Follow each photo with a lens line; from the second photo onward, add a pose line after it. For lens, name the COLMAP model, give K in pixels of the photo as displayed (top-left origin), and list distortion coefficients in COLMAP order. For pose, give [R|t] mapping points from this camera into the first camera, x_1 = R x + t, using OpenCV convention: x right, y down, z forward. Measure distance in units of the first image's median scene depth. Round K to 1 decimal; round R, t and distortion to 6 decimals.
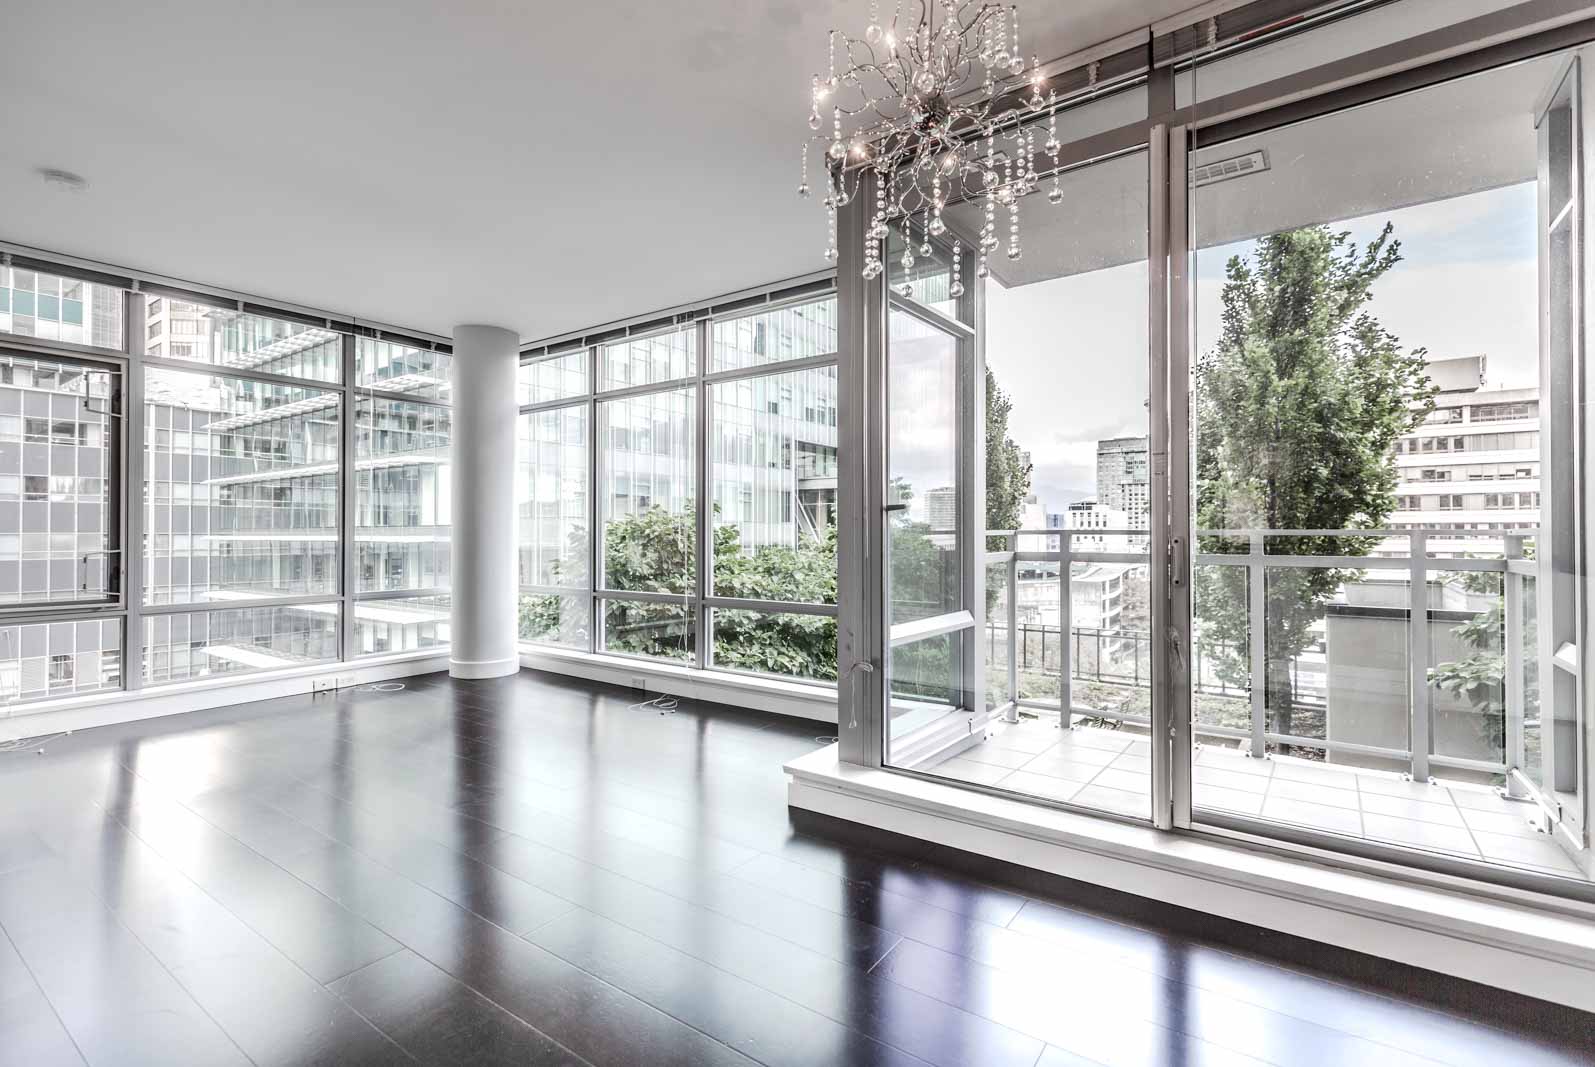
lens RADIAL K [[721.0, 0, 796.5], [0, 721.0, 536.0], [0, 0, 1]] dist [0.002083, -0.000358]
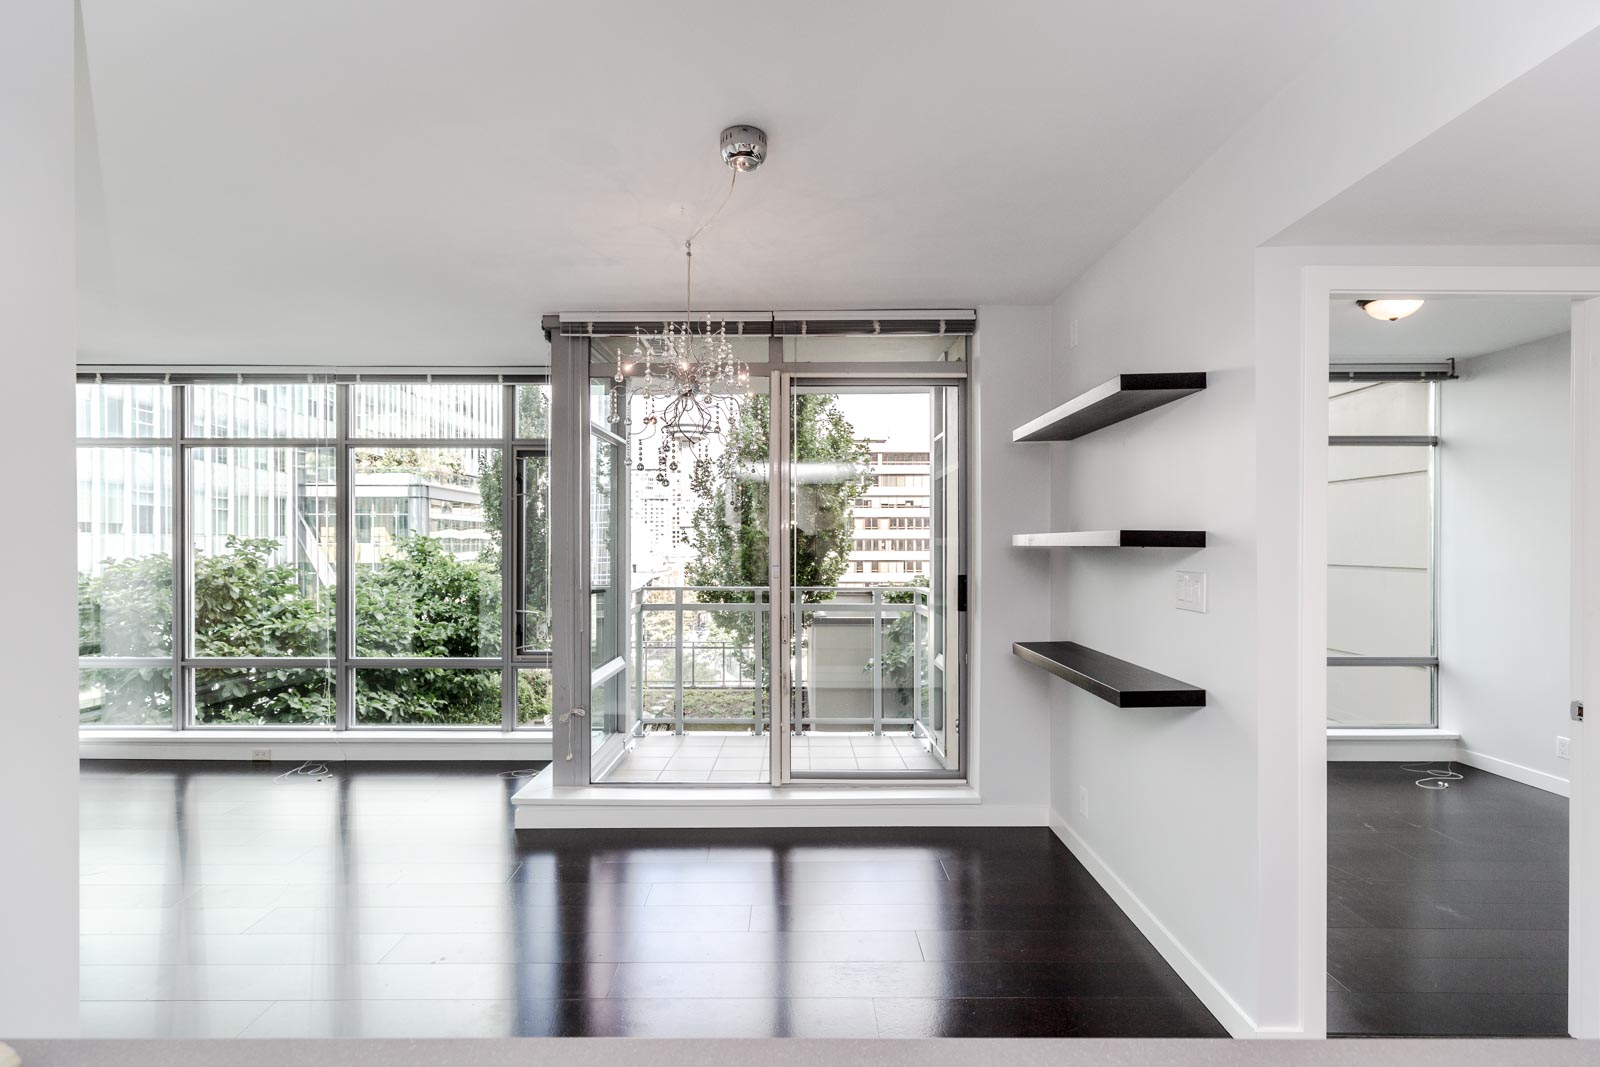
lens RADIAL K [[723.3, 0, 794.2], [0, 723.3, 549.9], [0, 0, 1]] dist [0.002083, -0.000358]
pose [[0.807322, 0.001934, 0.590108, -0.196996], [-0.005664, 0.999974, 0.004472, -0.067096], [-0.590084, -0.006952, 0.807312, -0.168189]]
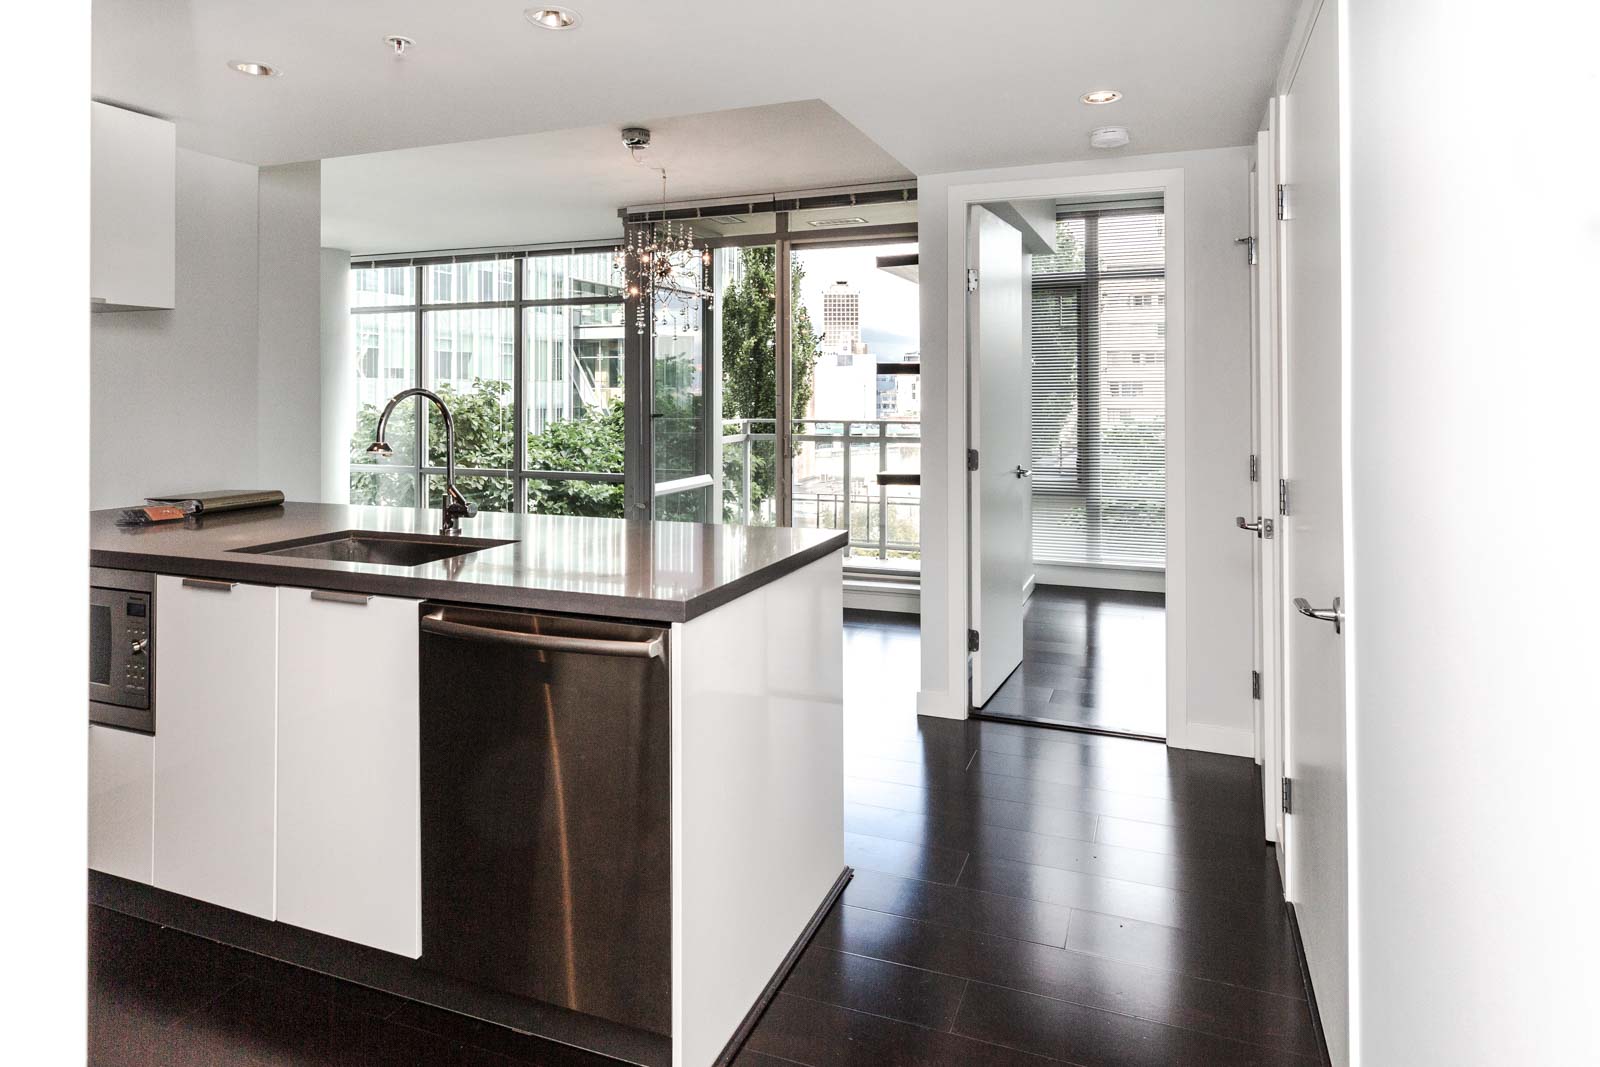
lens RADIAL K [[963.5, 0, 822.1], [0, 963.5, 389.9], [0, 0, 1]] dist [0.005284, 0.000508]
pose [[0.966192, 0.004328, 0.257789, -0.044681], [-0.003960, 0.999990, -0.001946, -0.052770], [-0.257795, 0.000859, 0.966199, -0.745341]]
